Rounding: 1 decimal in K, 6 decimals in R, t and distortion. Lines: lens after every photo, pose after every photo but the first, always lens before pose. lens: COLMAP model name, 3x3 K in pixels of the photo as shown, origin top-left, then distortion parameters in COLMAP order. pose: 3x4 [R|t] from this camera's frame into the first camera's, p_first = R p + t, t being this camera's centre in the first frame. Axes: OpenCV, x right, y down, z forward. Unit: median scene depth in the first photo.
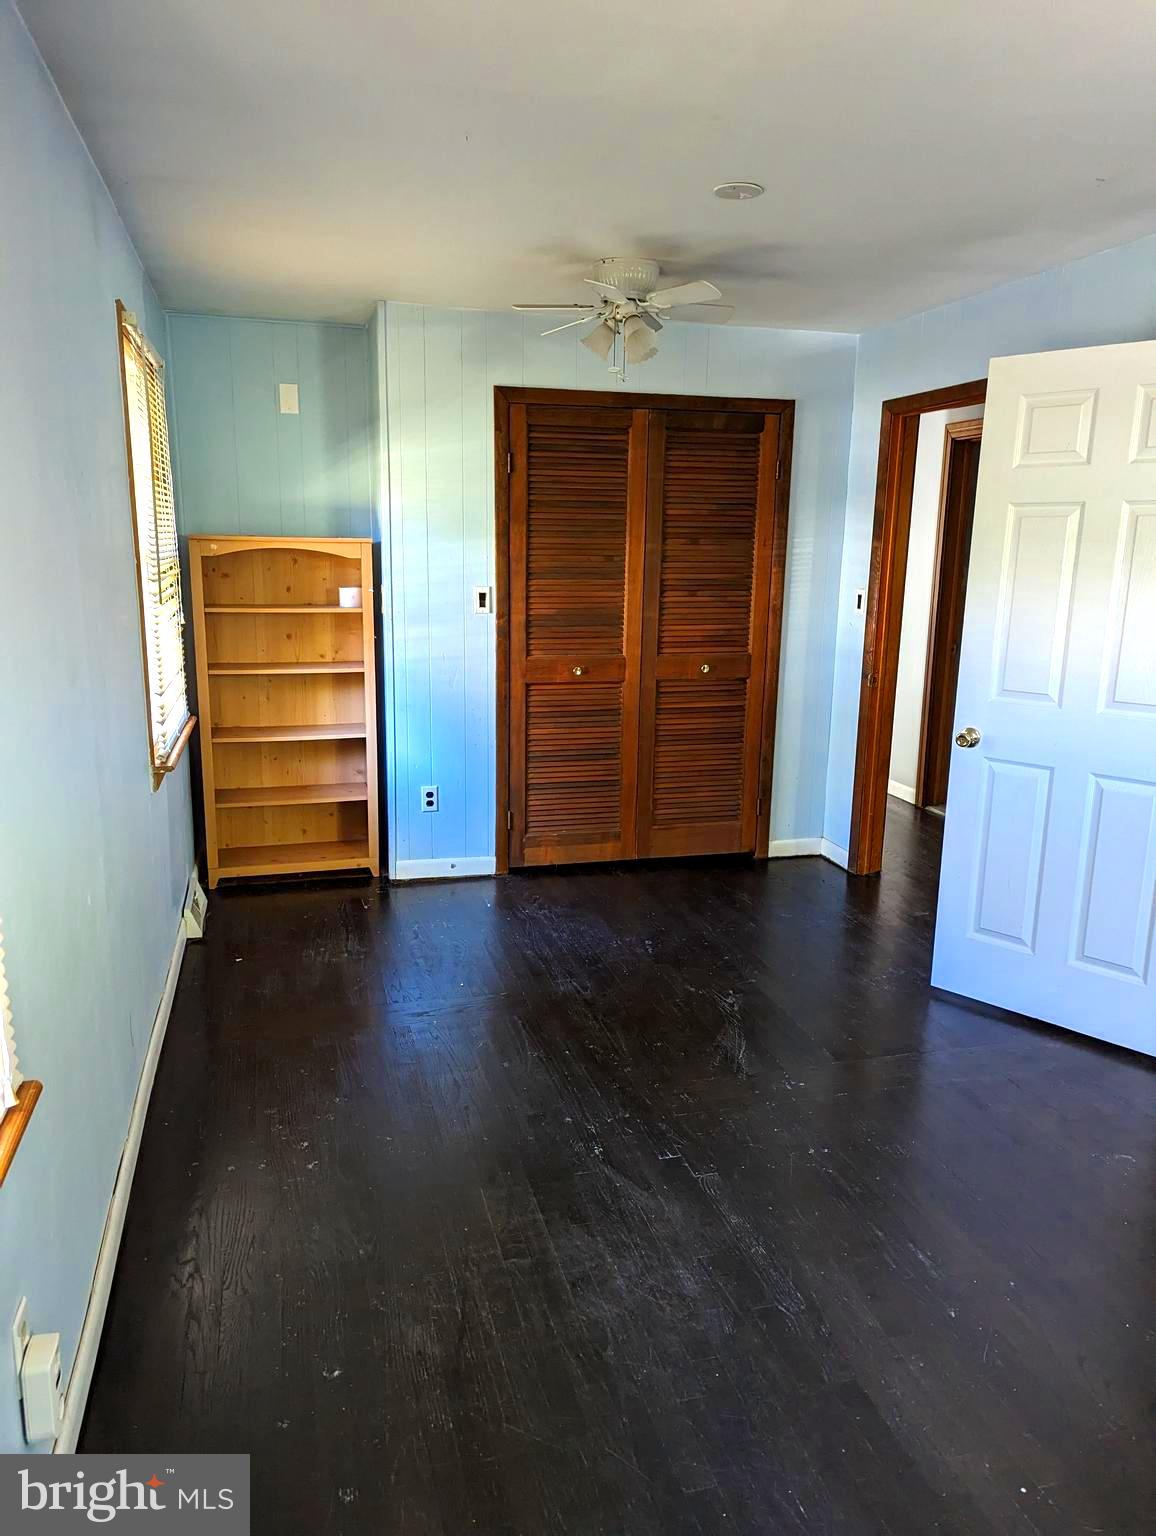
lens RADIAL K [[1080.8, 0, 572.6], [0, 1080.8, 768.3], [0, 0, 1]] dist [0.051810, -0.029378]
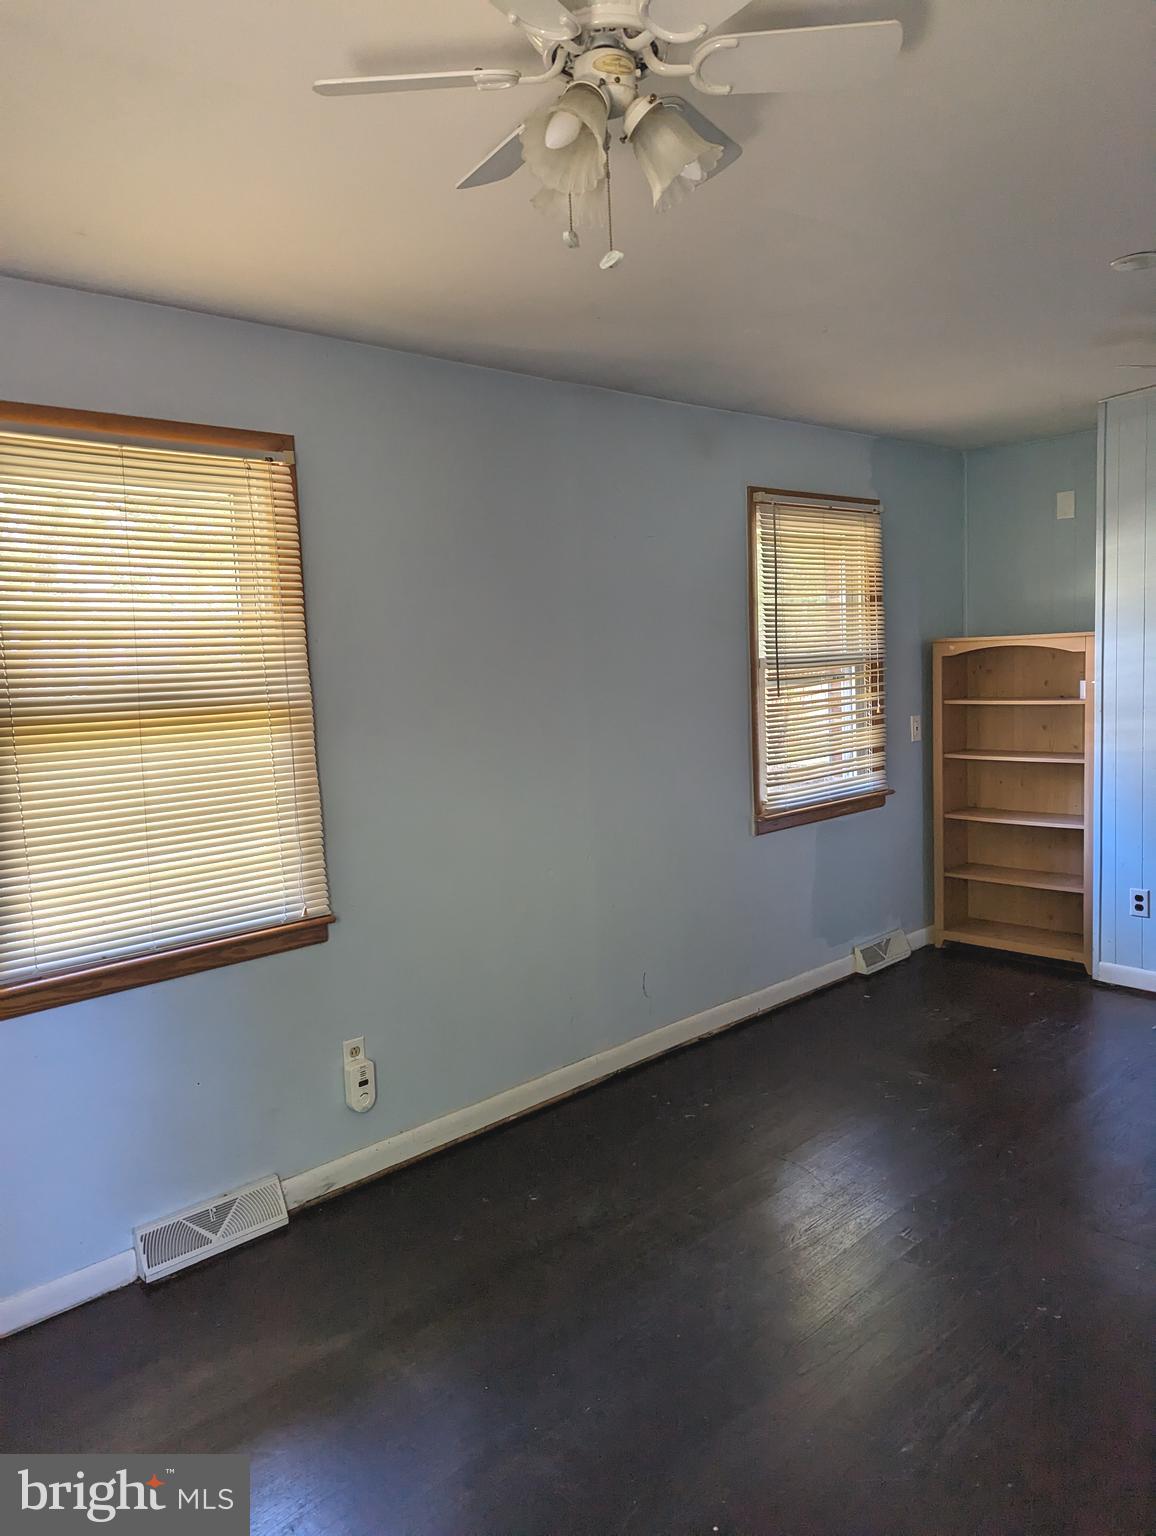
lens RADIAL K [[1080.8, 0, 570.7], [0, 1080.8, 768.0], [0, 0, 1]] dist [0.051810, -0.029378]
pose [[0.467135, 0.057361, -0.882323, 0.465557], [-0.133726, 0.990998, -0.006373, -0.015152], [0.874015, 0.120966, 0.470601, 0.112908]]
